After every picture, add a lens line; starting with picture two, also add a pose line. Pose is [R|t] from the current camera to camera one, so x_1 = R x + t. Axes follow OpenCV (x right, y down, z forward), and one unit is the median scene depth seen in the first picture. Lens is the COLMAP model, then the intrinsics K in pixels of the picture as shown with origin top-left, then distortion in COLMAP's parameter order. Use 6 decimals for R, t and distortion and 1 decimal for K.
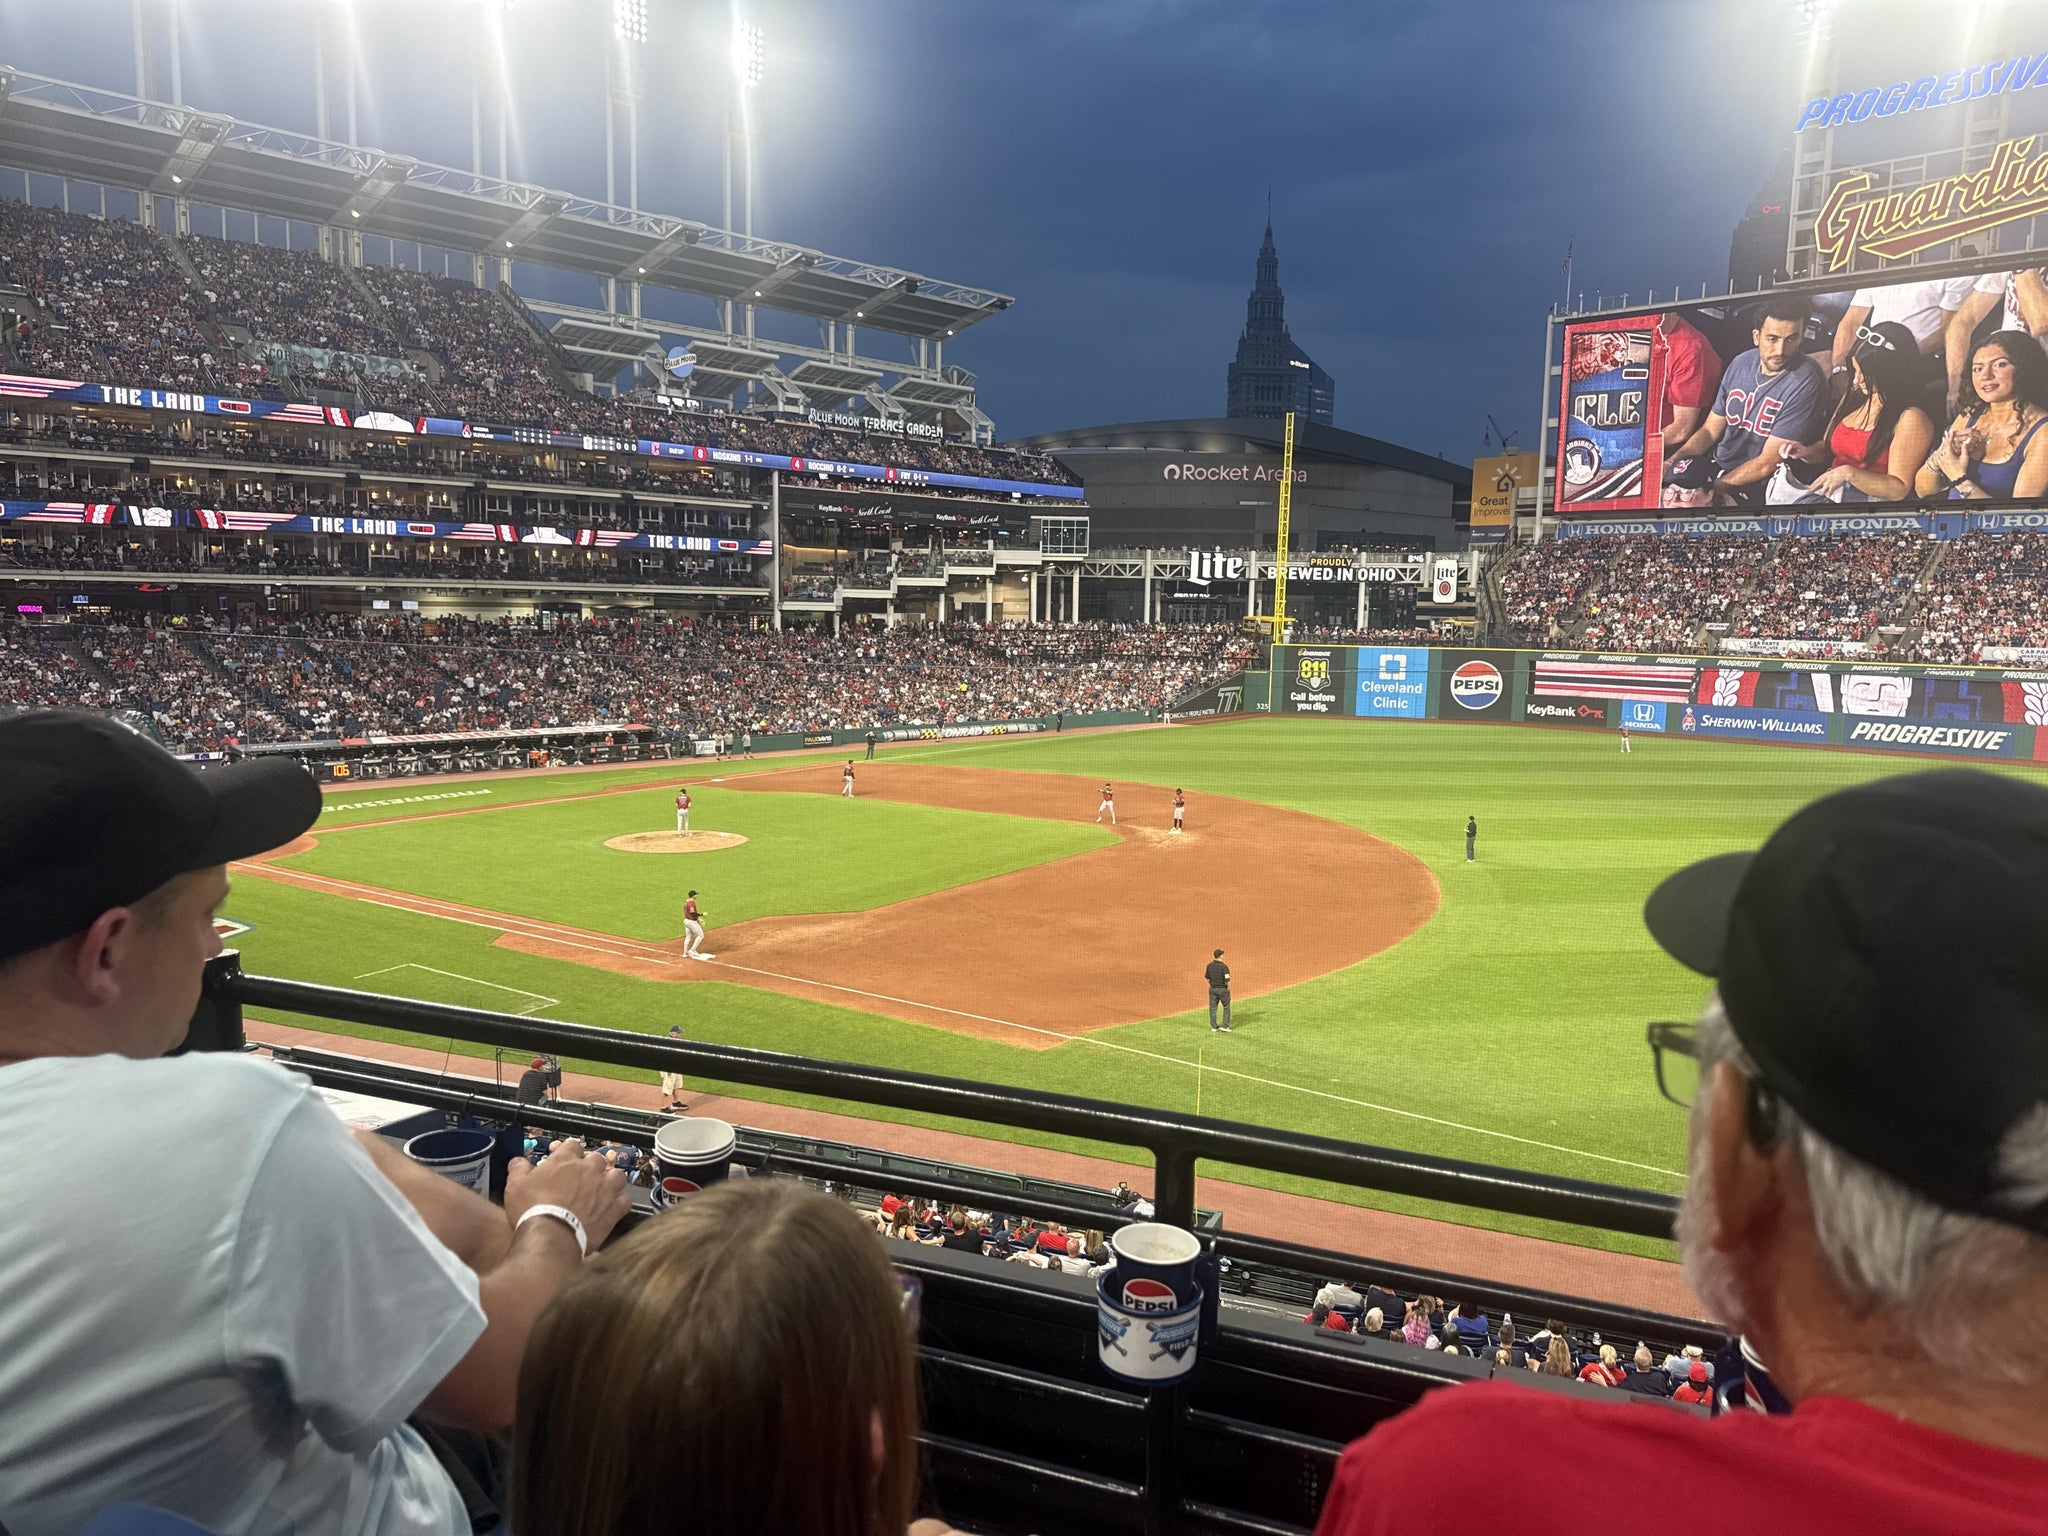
lens RADIAL K [[1422.8, 0, 1022.3], [0, 1422.8, 781.2], [0, 0, 1]] dist [0.124790, -0.197717]
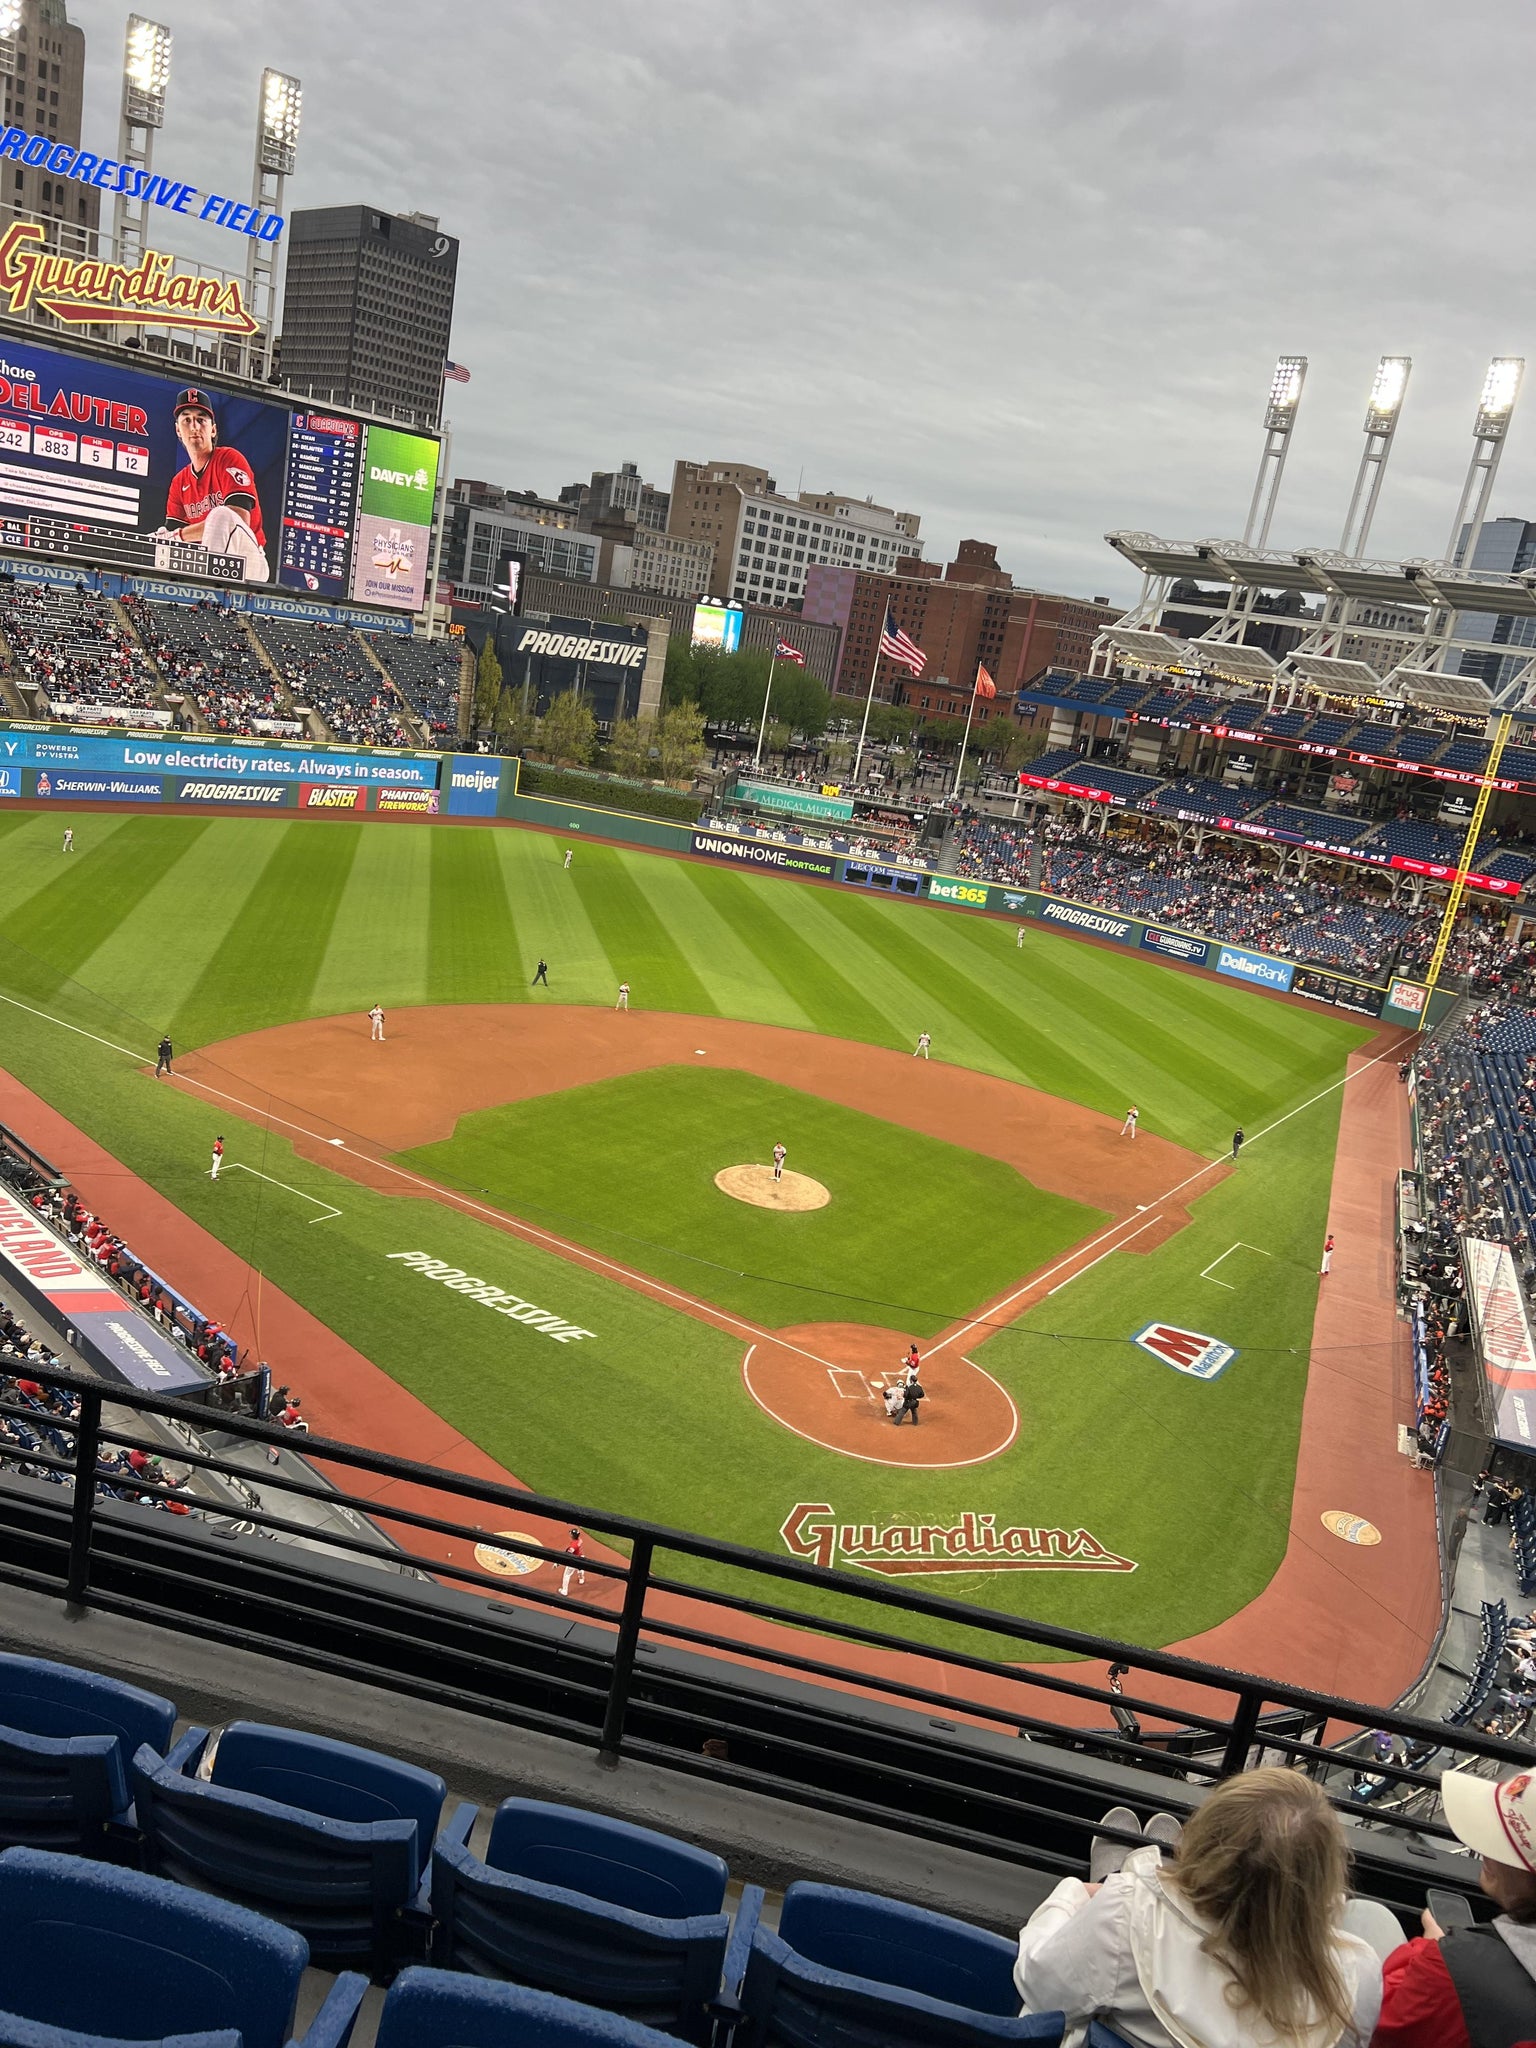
lens RADIAL K [[1512.3, 0, 776.7], [0, 1512.3, 1022.0], [0, 0, 1]] dist [0.087606, -0.110214]
pose [[-0.012660, -0.269889, 0.962808, -0.581366], [-0.043682, 0.962115, 0.269121, -0.176036], [-0.998965, -0.038651, -0.023970, 0.439372]]
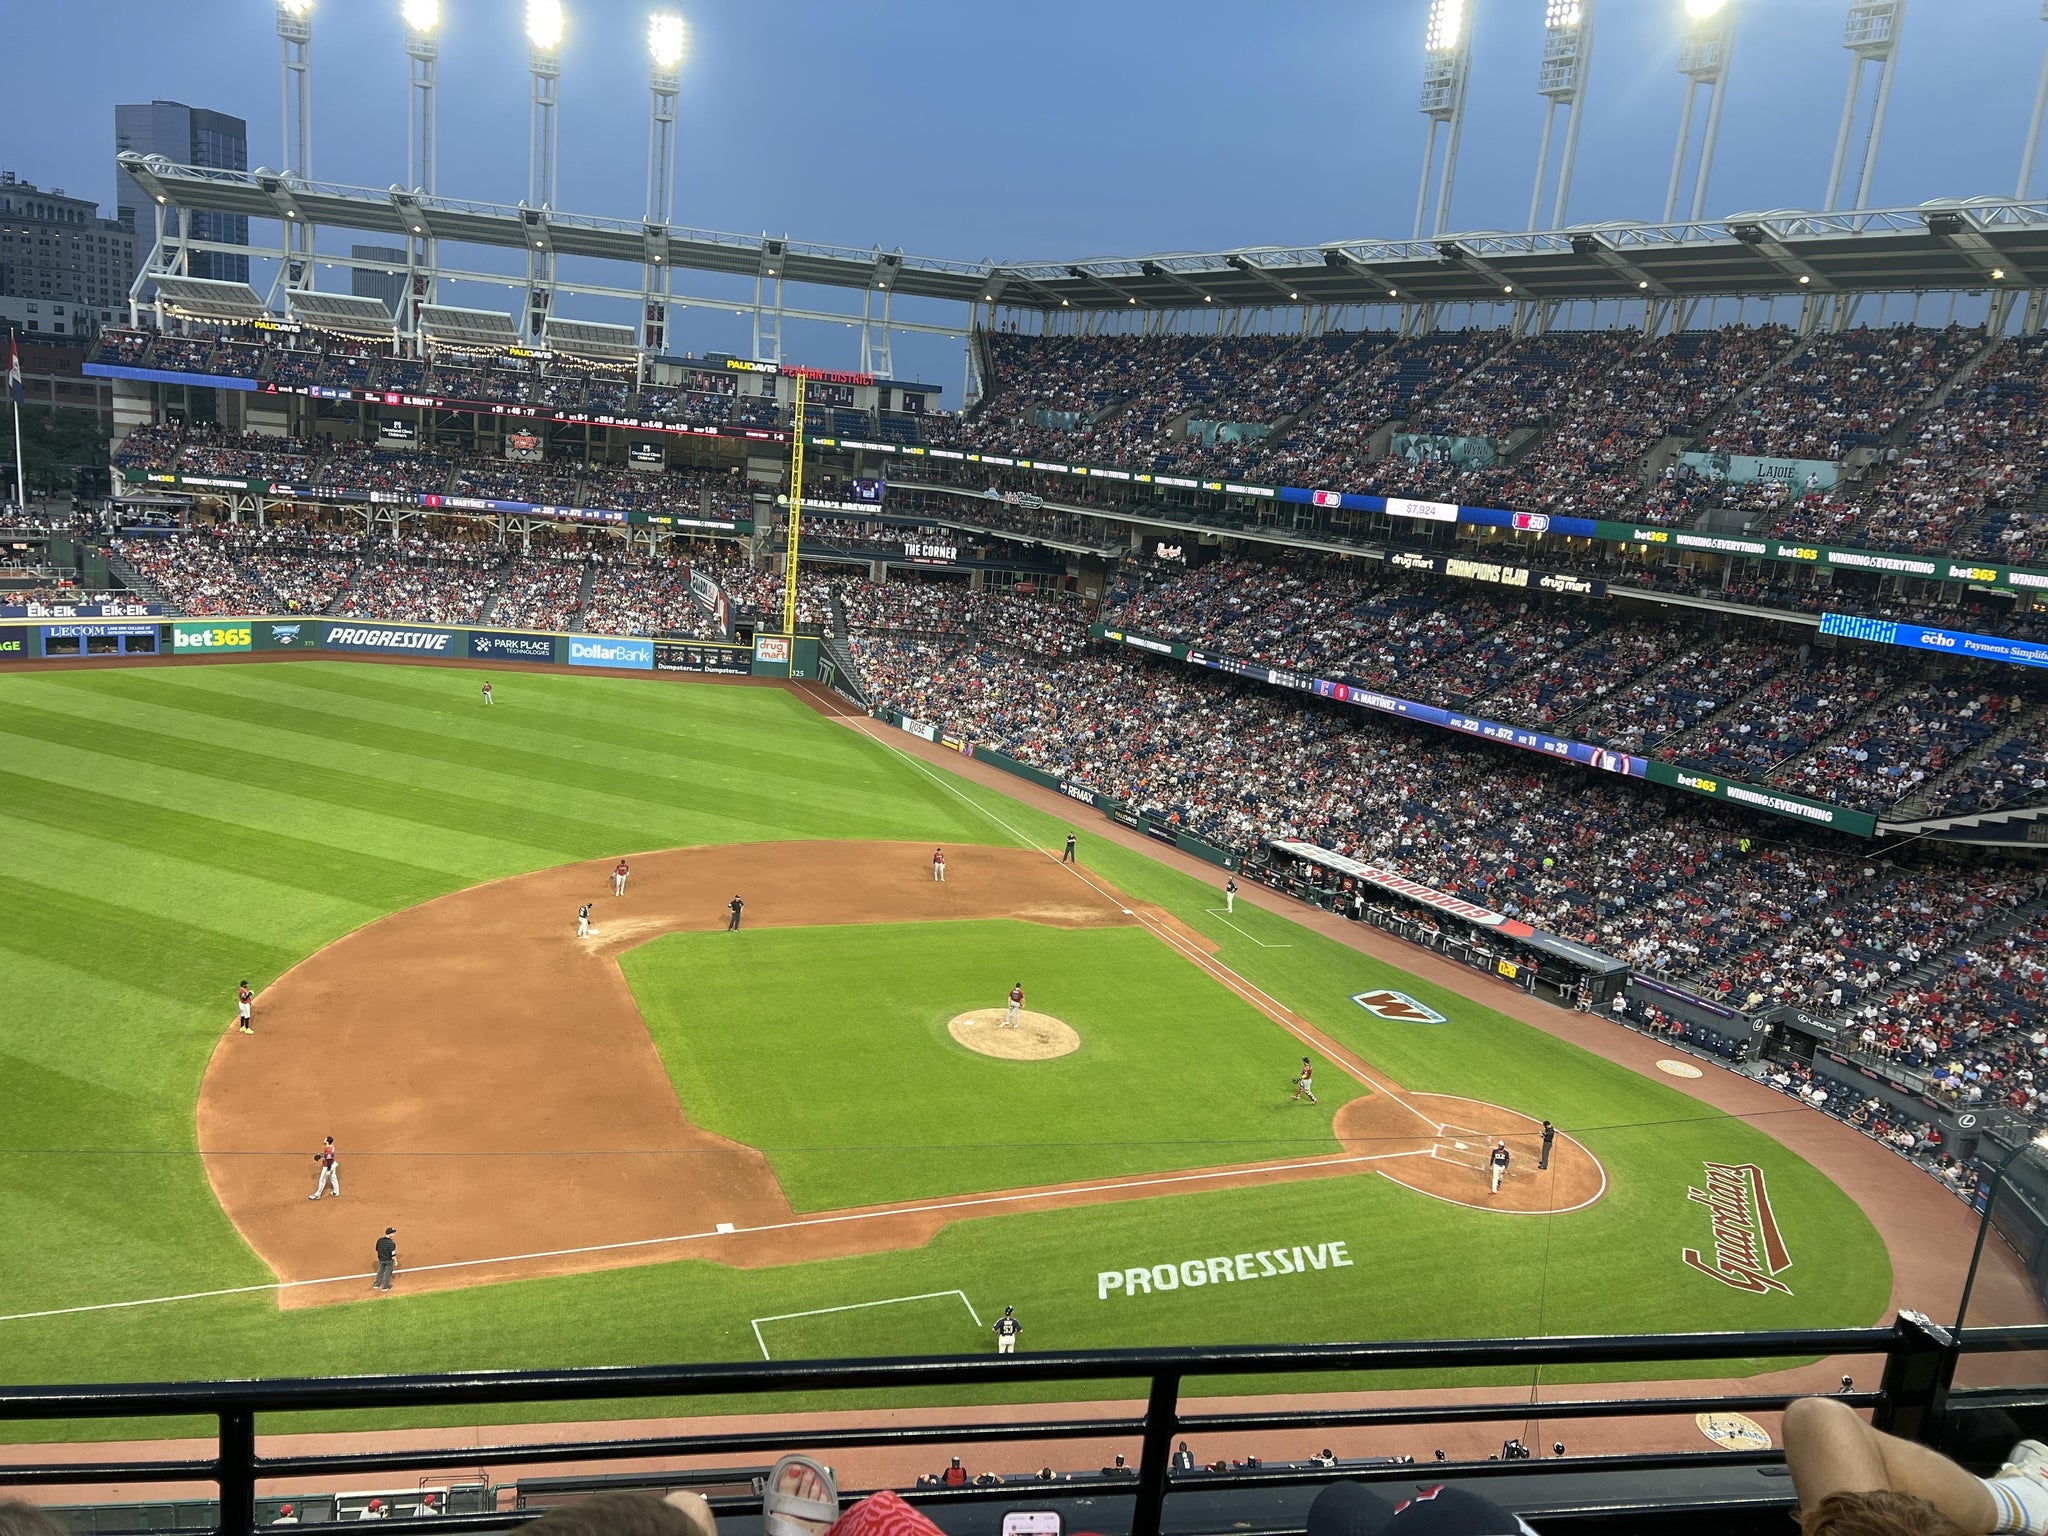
lens RADIAL K [[1535.3, 0, 1008.5], [0, 1535.3, 771.4], [0, 0, 1]] dist [0.078062, -0.091529]
pose [[-0.823849, -0.211805, 0.525748, -0.330678], [-0.039408, 0.946717, 0.319646, -0.208136], [-0.565437, 0.242621, -0.788299, 0.775341]]
